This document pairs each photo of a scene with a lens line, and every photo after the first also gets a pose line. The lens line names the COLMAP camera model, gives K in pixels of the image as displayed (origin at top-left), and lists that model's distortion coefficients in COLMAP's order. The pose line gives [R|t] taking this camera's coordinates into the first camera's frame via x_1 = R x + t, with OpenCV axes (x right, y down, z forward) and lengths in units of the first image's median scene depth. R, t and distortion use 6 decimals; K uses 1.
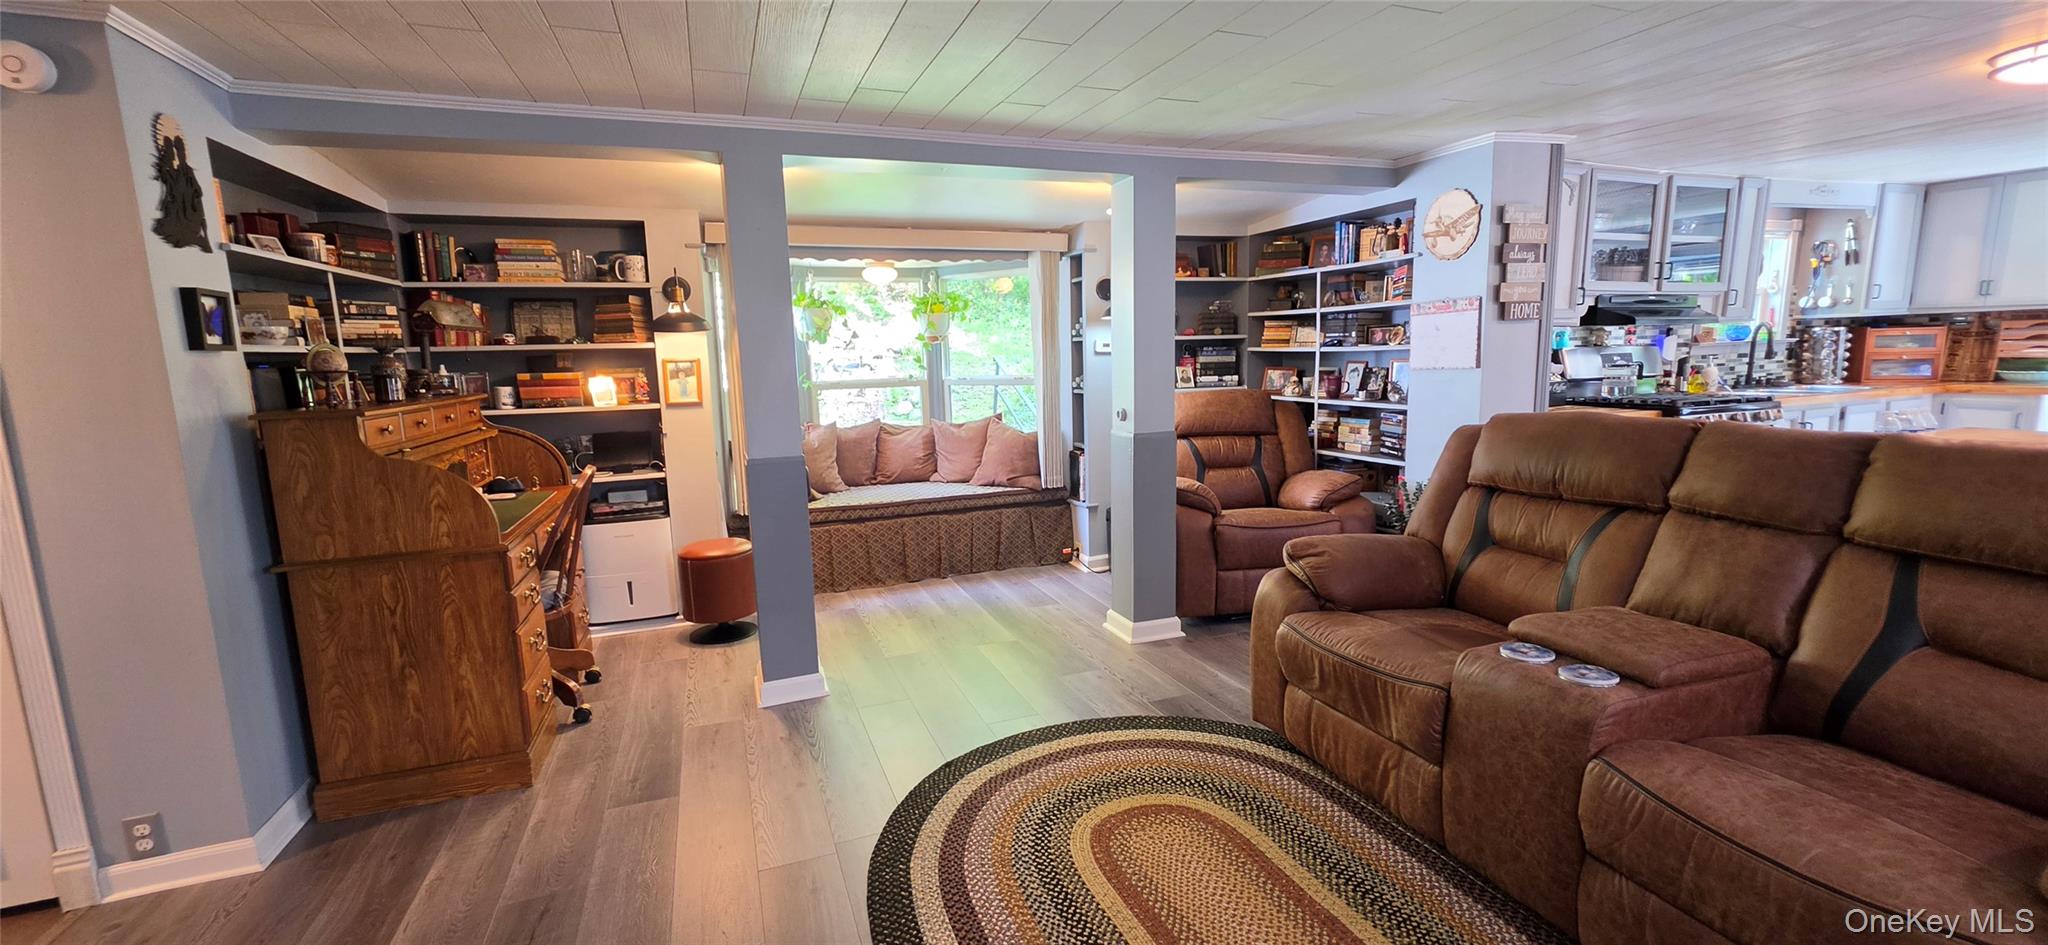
lens RADIAL K [[822.6, 0, 1019.4], [0, 822.6, 476.9], [0, 0, 1]] dist [-0.004978, 0.000163]
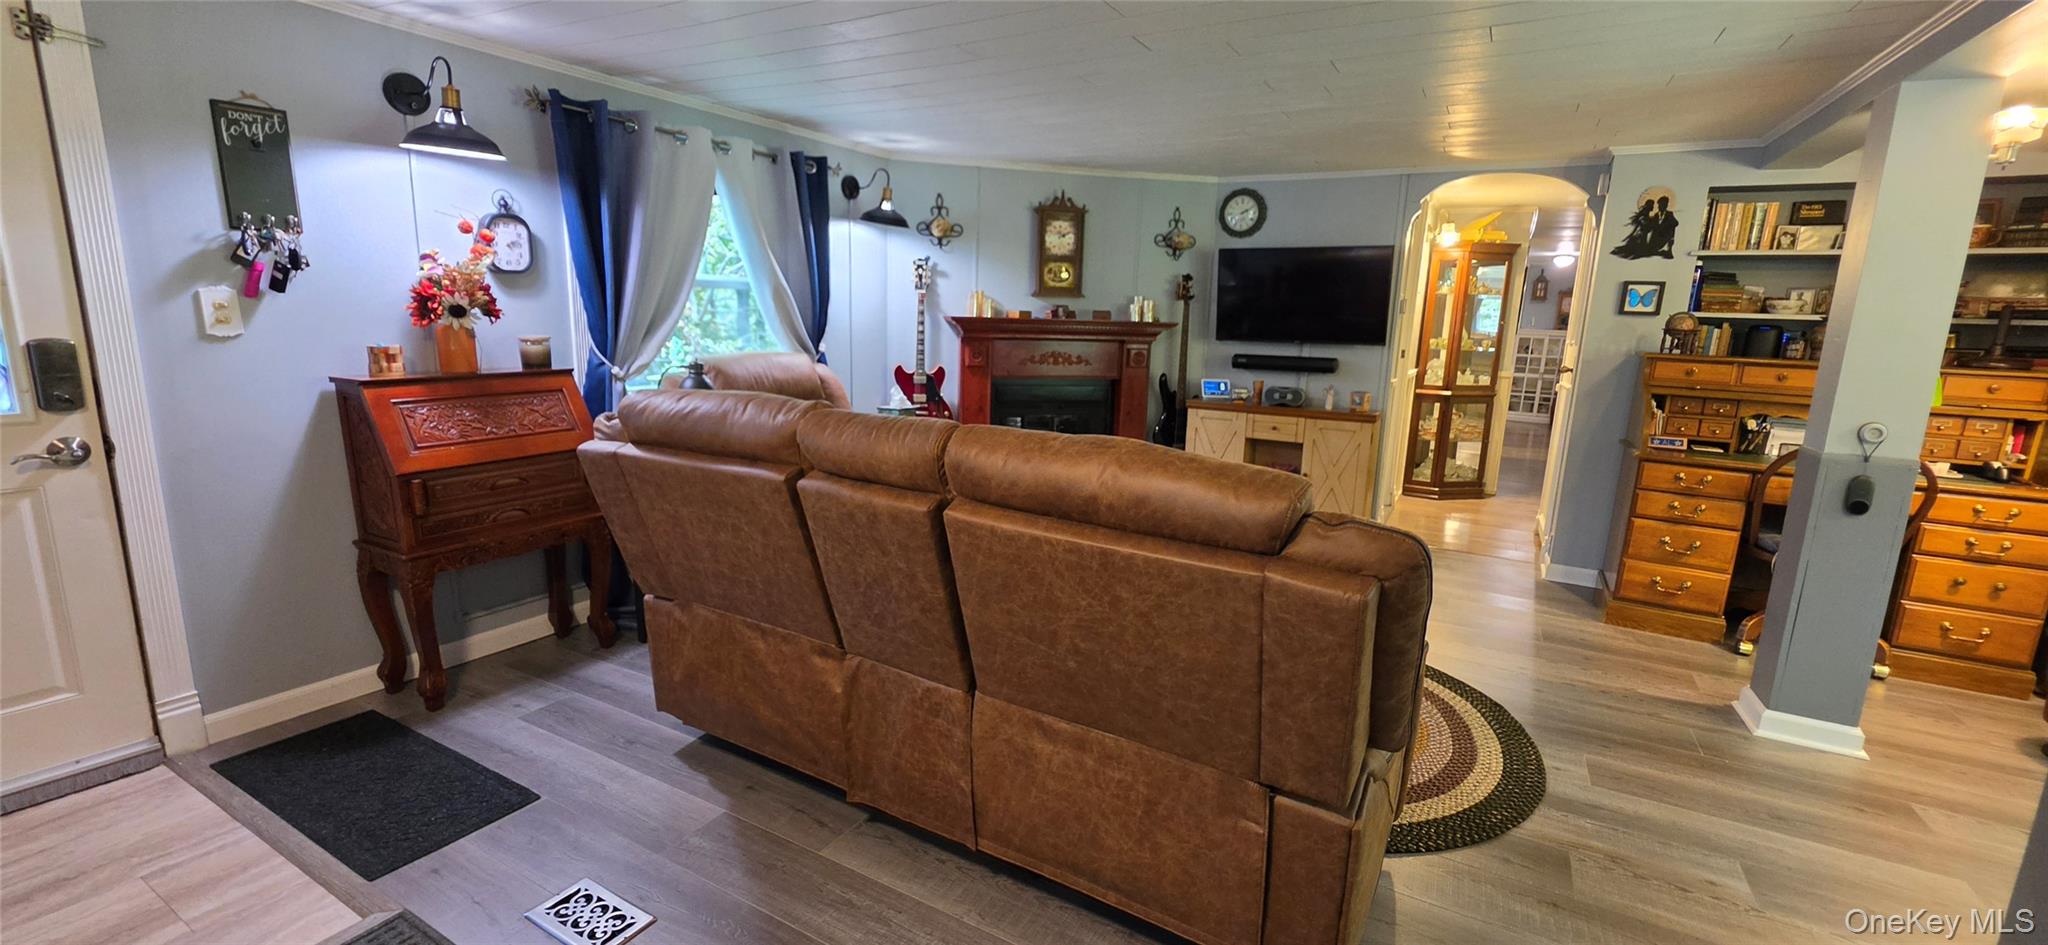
lens RADIAL K [[822.6, 0, 1025.9], [0, 822.6, 472.7], [0, 0, 1]] dist [-0.004978, 0.000163]
pose [[-0.769811, 0.123738, -0.626163, 0.751174], [-0.111606, 0.939819, 0.322931, -0.157592], [0.628438, 0.318480, -0.709673, 0.935548]]
